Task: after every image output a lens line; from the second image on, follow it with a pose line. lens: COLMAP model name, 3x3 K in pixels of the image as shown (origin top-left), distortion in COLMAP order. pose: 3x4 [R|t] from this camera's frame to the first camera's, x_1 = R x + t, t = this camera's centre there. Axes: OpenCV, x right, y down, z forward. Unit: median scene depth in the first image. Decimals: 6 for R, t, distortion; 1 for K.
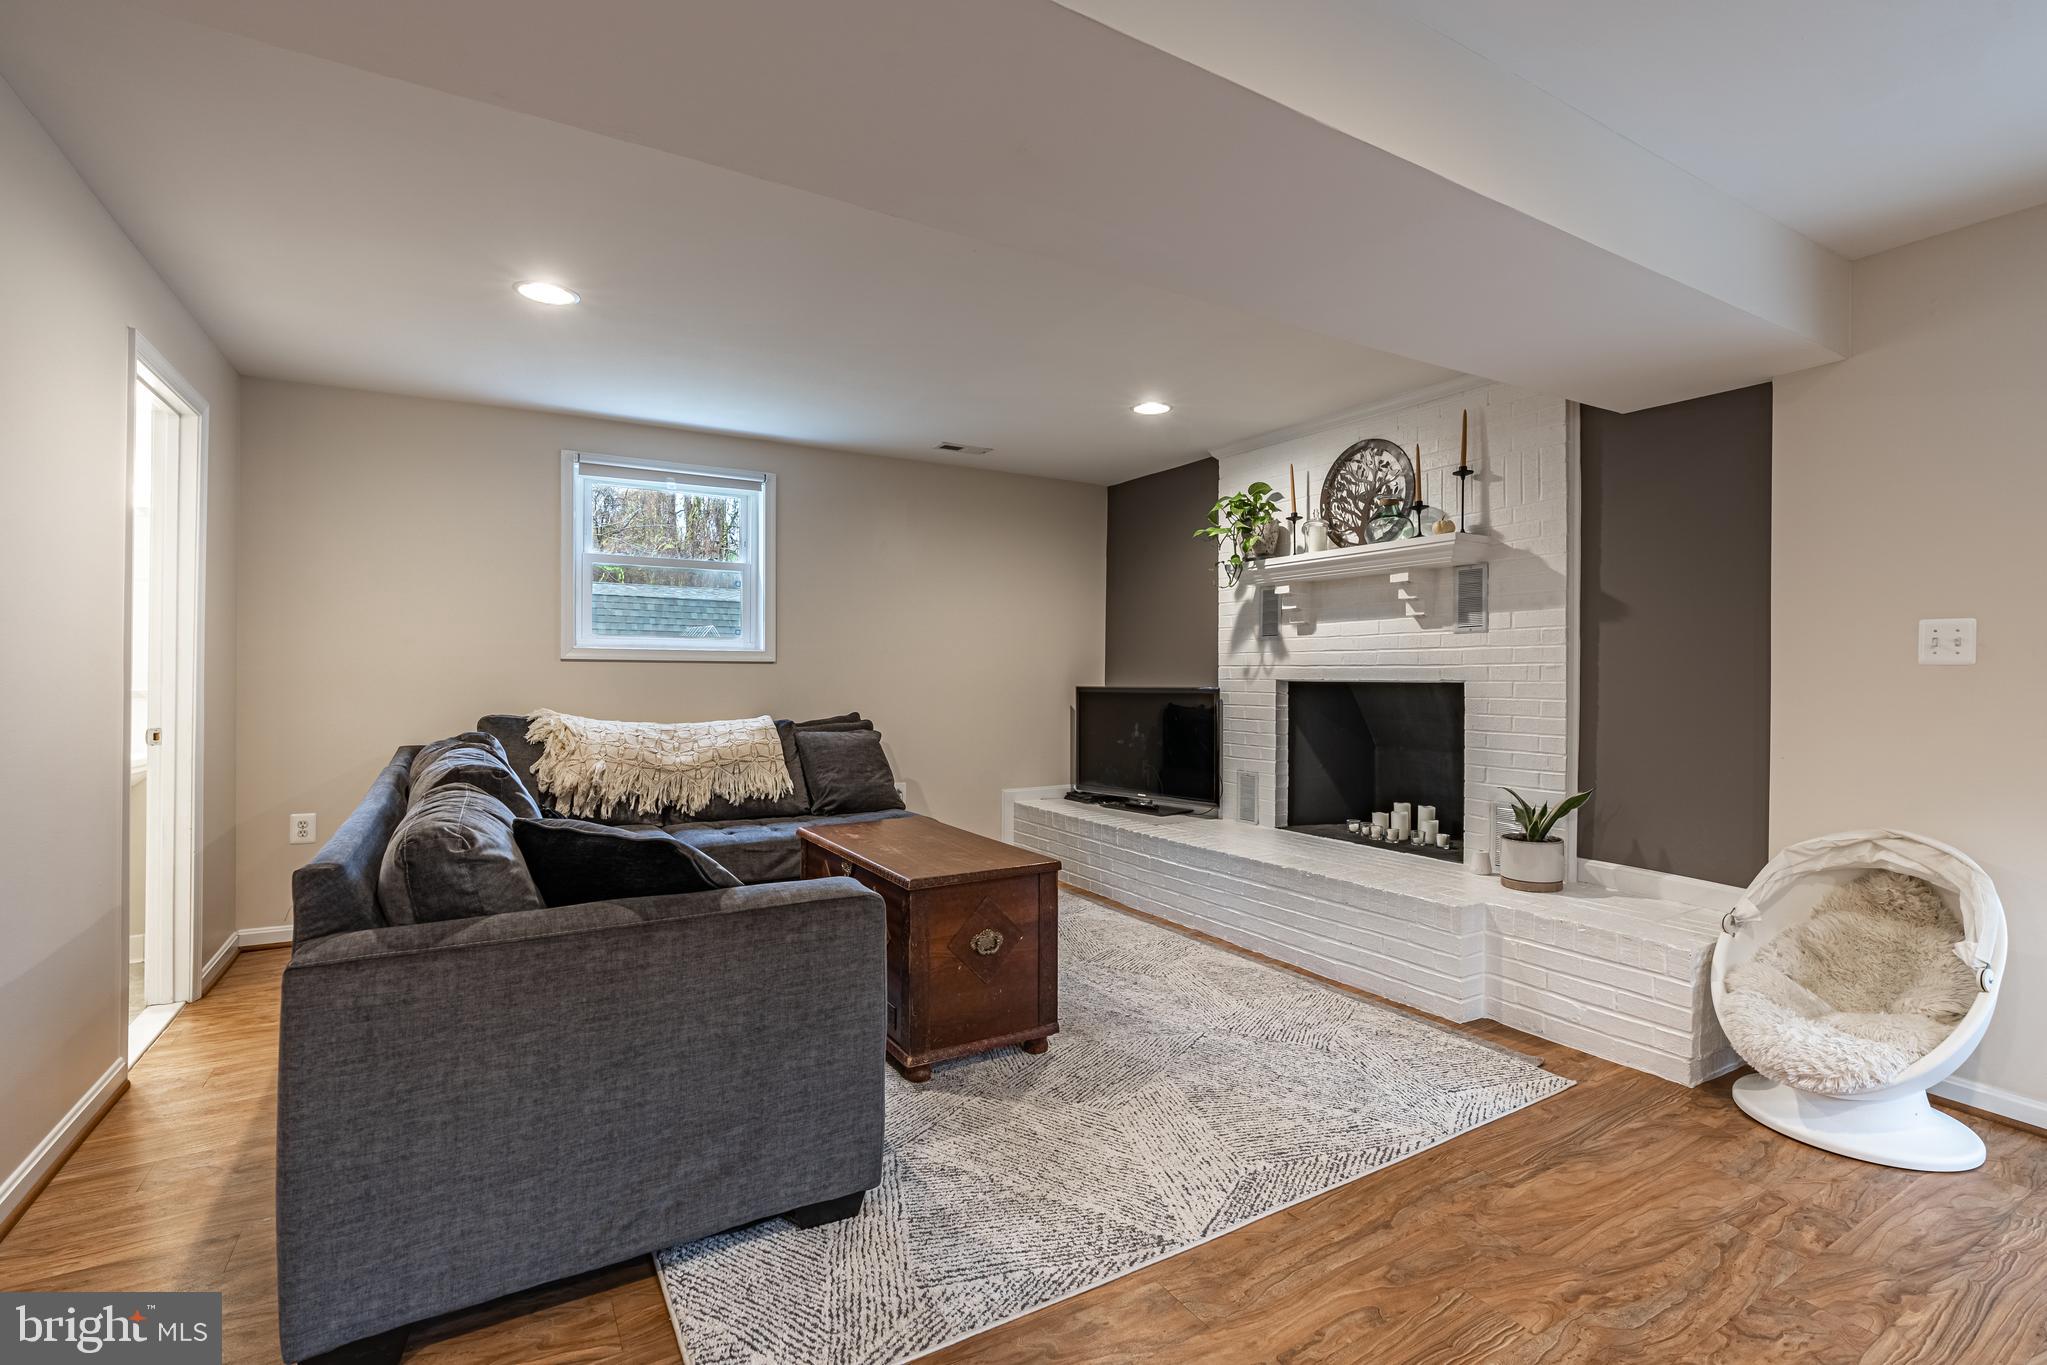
lens RADIAL K [[926.2, 0, 1017.4], [0, 926.2, 676.9], [0, 0, 1]] dist [-0.004560, 0.000581]
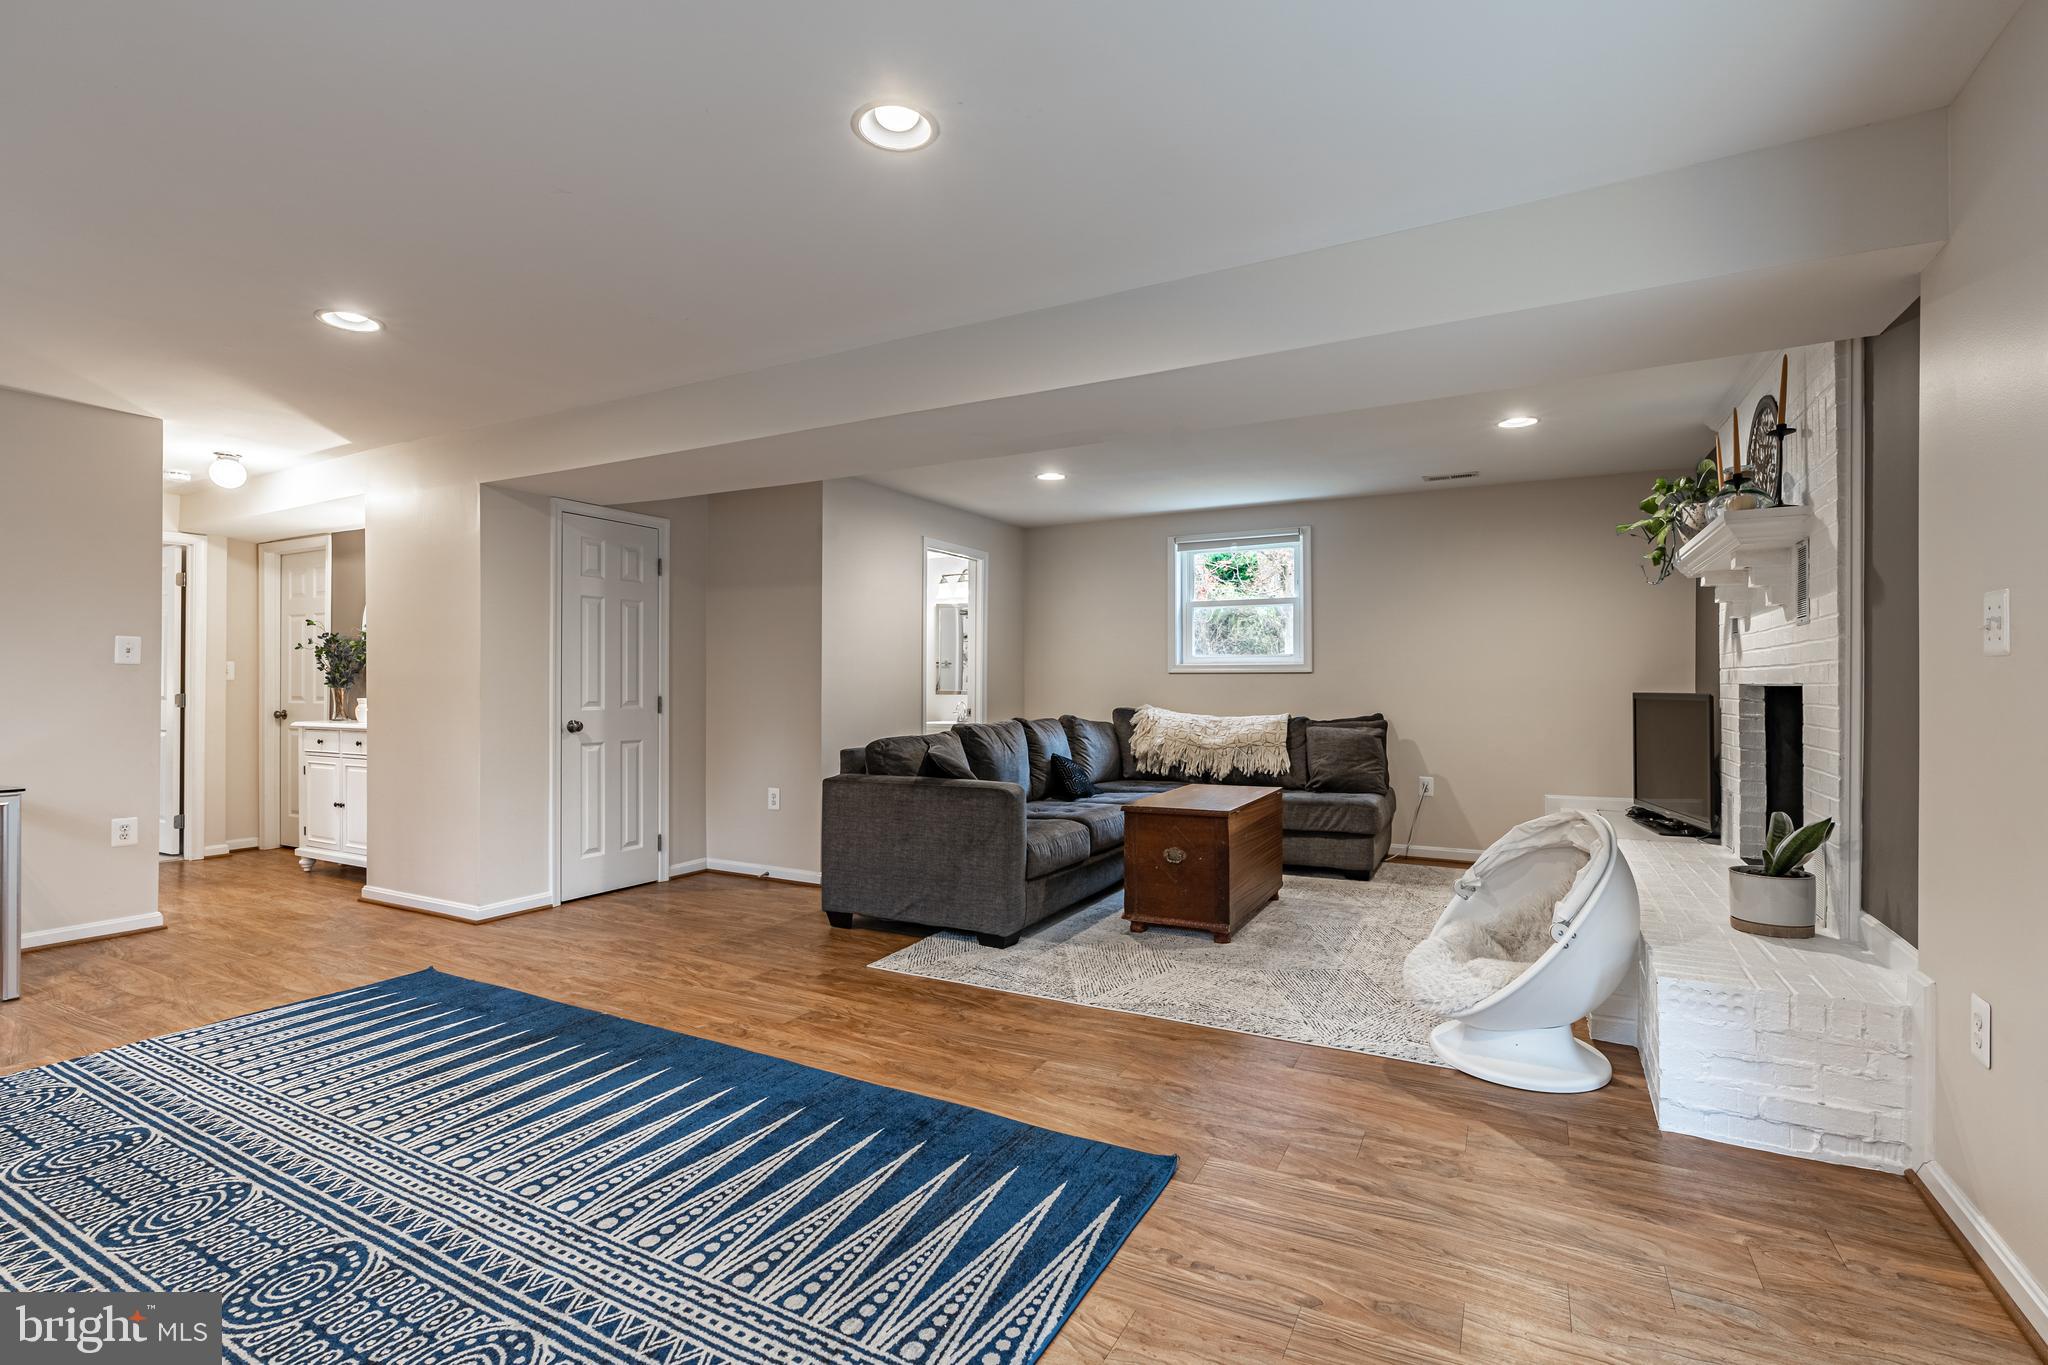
lens RADIAL K [[926.7, 0, 1037.5], [0, 926.7, 687.9], [0, 0, 1]] dist [-0.004560, 0.000581]
pose [[0.527826, 0.000003, -0.849353, 0.738726], [0.001477, 0.999998, 0.000921, 0.004582], [0.849351, -0.001740, 0.527825, -0.001057]]
